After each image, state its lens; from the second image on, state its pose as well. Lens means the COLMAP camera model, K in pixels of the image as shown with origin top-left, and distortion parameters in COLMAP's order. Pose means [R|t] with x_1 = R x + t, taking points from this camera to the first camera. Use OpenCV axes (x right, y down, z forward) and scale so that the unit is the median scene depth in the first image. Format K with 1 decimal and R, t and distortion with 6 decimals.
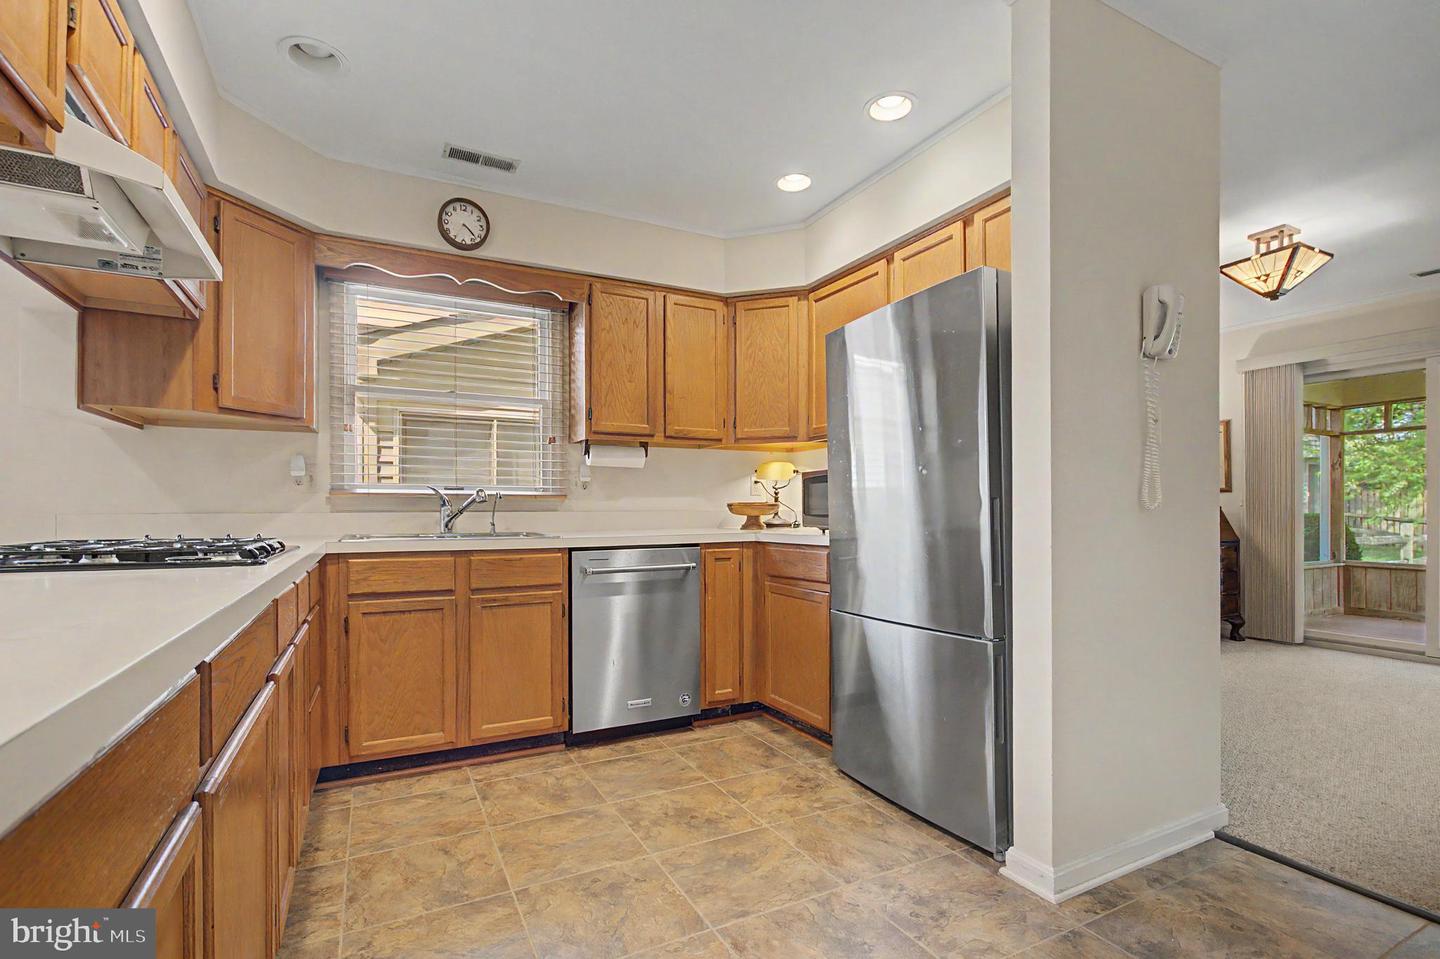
lens RADIAL K [[670.0, 0, 719.7], [0, 670.0, 503.6], [0, 0, 1]] dist [0.000166, 0.000327]
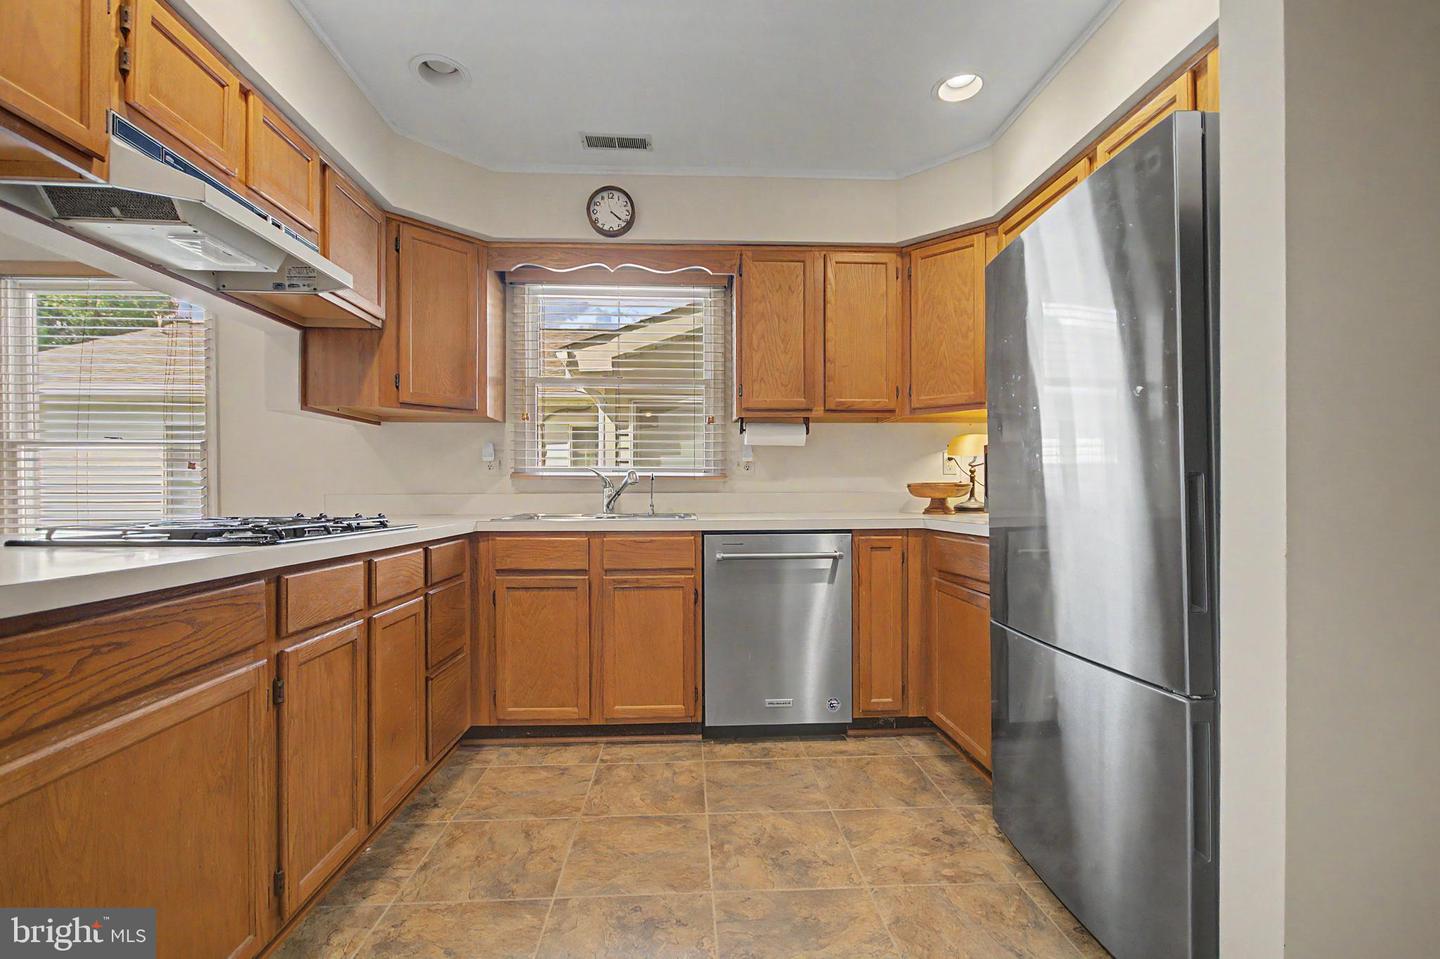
lens RADIAL K [[638.7, 0, 717.8], [0, 638.7, 489.2], [0, 0, 1]] dist [-0.001326, 0.000019]
pose [[0.911438, -0.000739, -0.411437, 0.167814], [0.004153, 0.999964, 0.007403, -0.000359], [0.411416, -0.008456, 0.911408, 0.178058]]
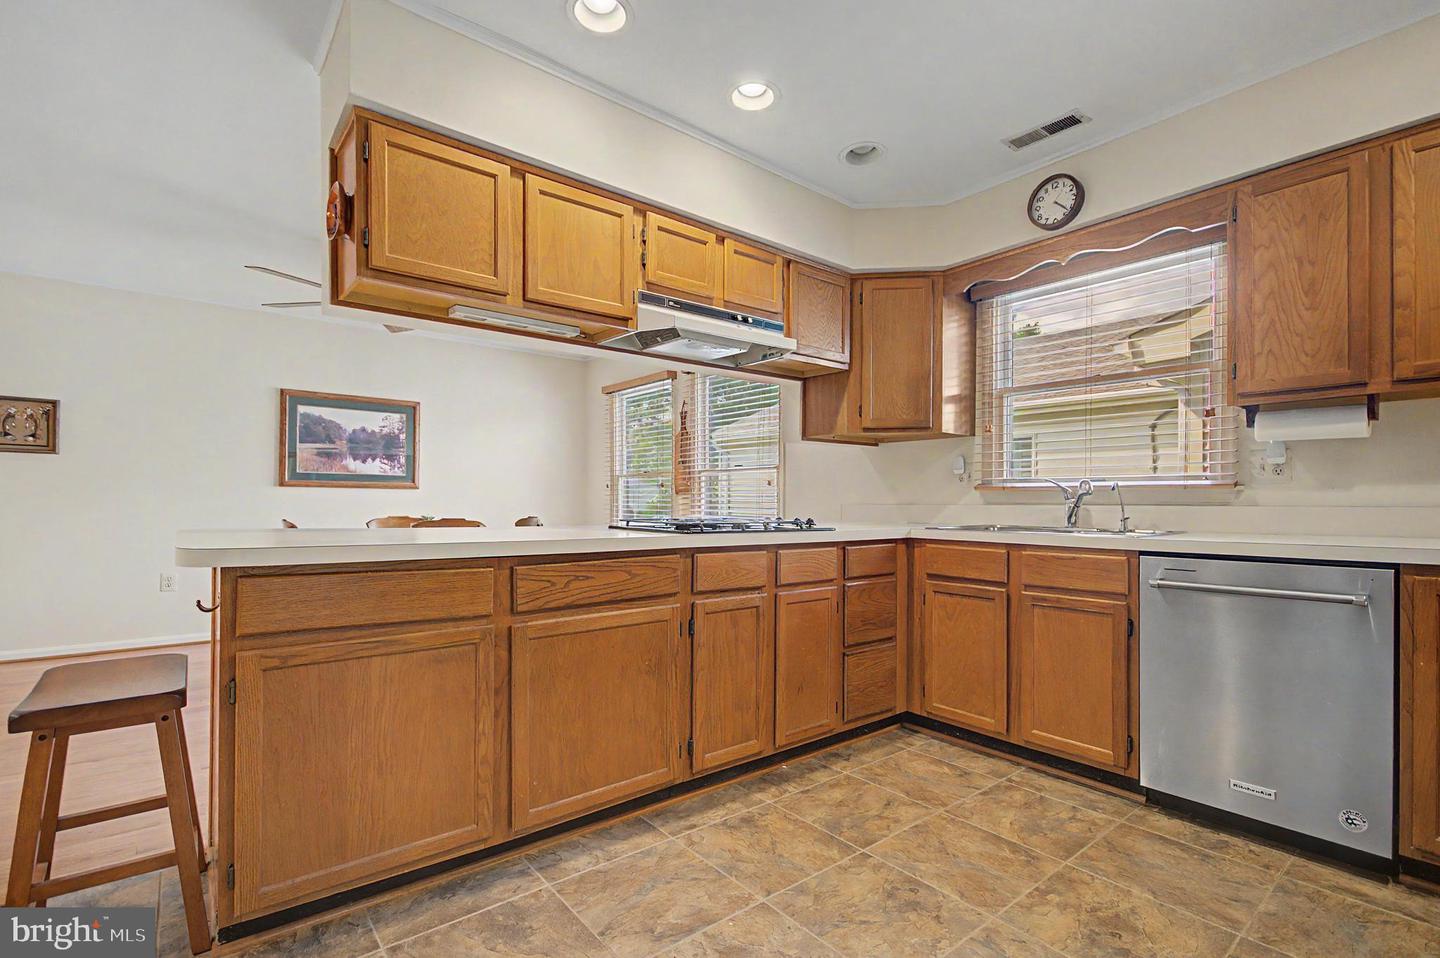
lens RADIAL K [[660.0, 0, 717.9], [0, 660.0, 495.4], [0, 0, 1]] dist [-0.001009, -0.000870]
pose [[0.199537, -0.006213, -0.979871, 0.440263], [0.004719, 0.999974, -0.005379, 0.001445], [0.979879, -0.003551, 0.199561, 0.347285]]
